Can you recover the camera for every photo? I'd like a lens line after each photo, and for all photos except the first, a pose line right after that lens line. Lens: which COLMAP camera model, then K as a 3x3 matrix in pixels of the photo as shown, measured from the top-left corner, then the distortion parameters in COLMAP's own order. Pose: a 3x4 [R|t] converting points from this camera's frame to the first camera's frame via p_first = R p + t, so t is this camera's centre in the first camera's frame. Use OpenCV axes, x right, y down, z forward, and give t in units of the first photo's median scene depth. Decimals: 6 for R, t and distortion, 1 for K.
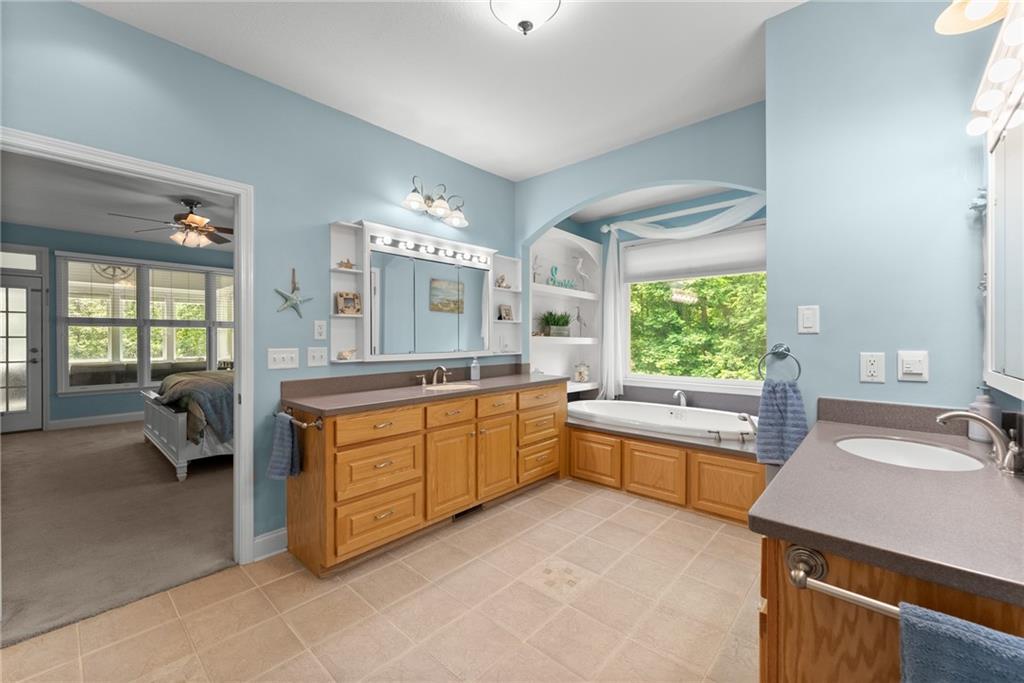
lens RADIAL K [[415.3, 0, 513.8], [0, 415.3, 339.7], [0, 0, 1]] dist [-0.000191, 0.001374]
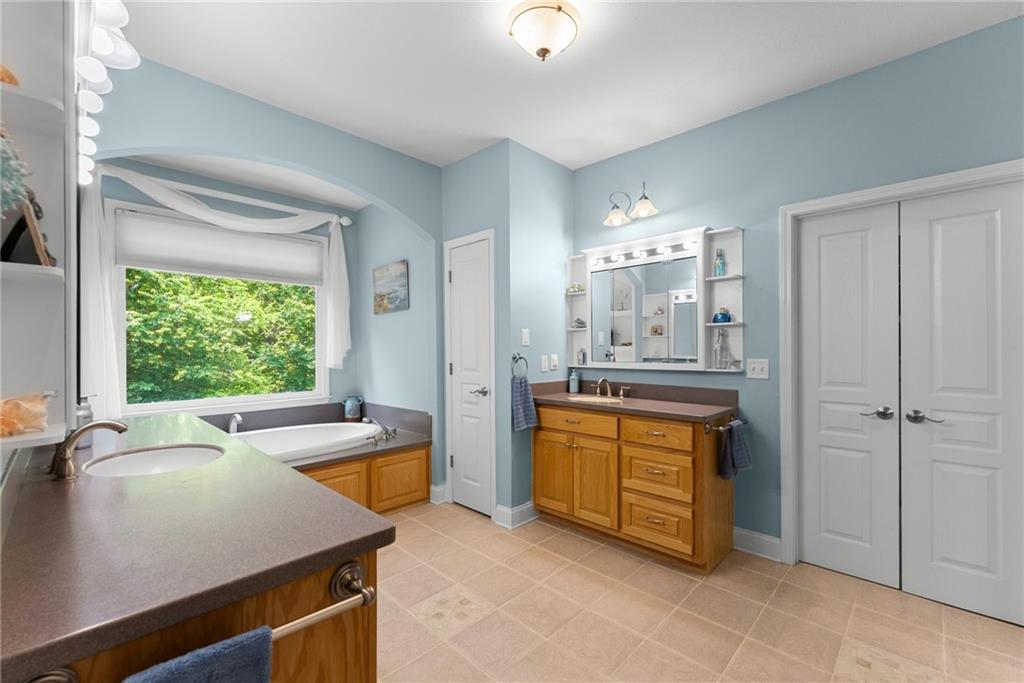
lens RADIAL K [[415.3, 0, 528.6], [0, 415.3, 348.9], [0, 0, 1]] dist [-0.000191, 0.001374]
pose [[0.039107, -0.007064, 0.999210, -0.757261], [0.010177, 0.999926, 0.006671, -0.010309], [-0.999183, 0.009908, 0.039176, 0.742121]]
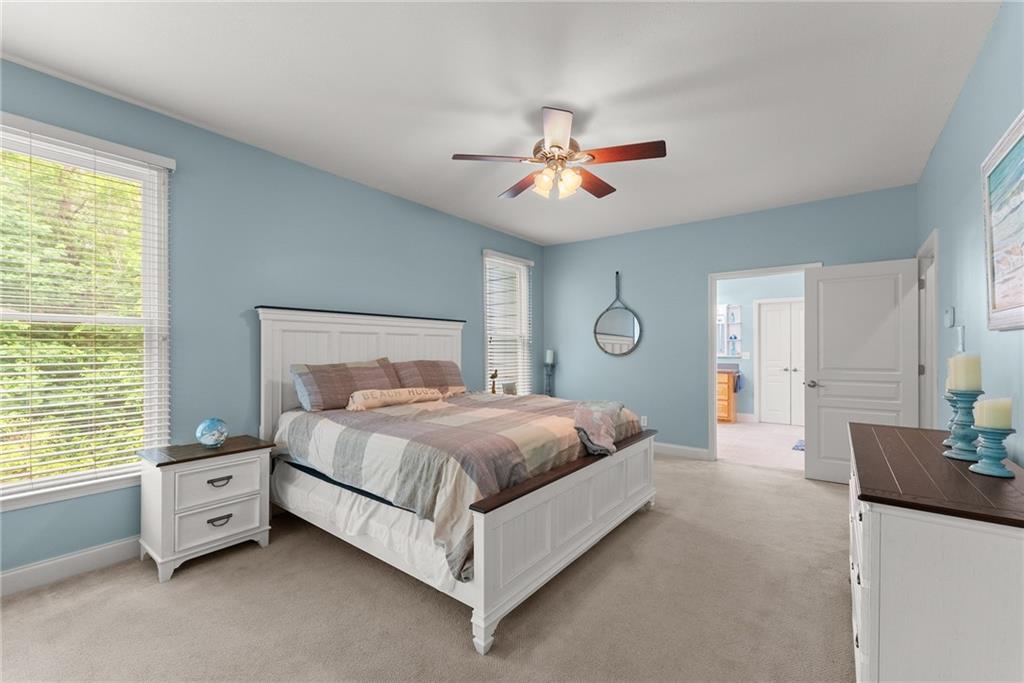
lens RADIAL K [[415.3, 0, 513.1], [0, 415.3, 345.4], [0, 0, 1]] dist [-0.000191, 0.001374]
pose [[-0.073872, 0.001335, 0.997267, -1.792012], [-0.000690, 0.999999, -0.001390, -0.014823], [-0.997268, -0.000791, -0.073871, 1.526779]]
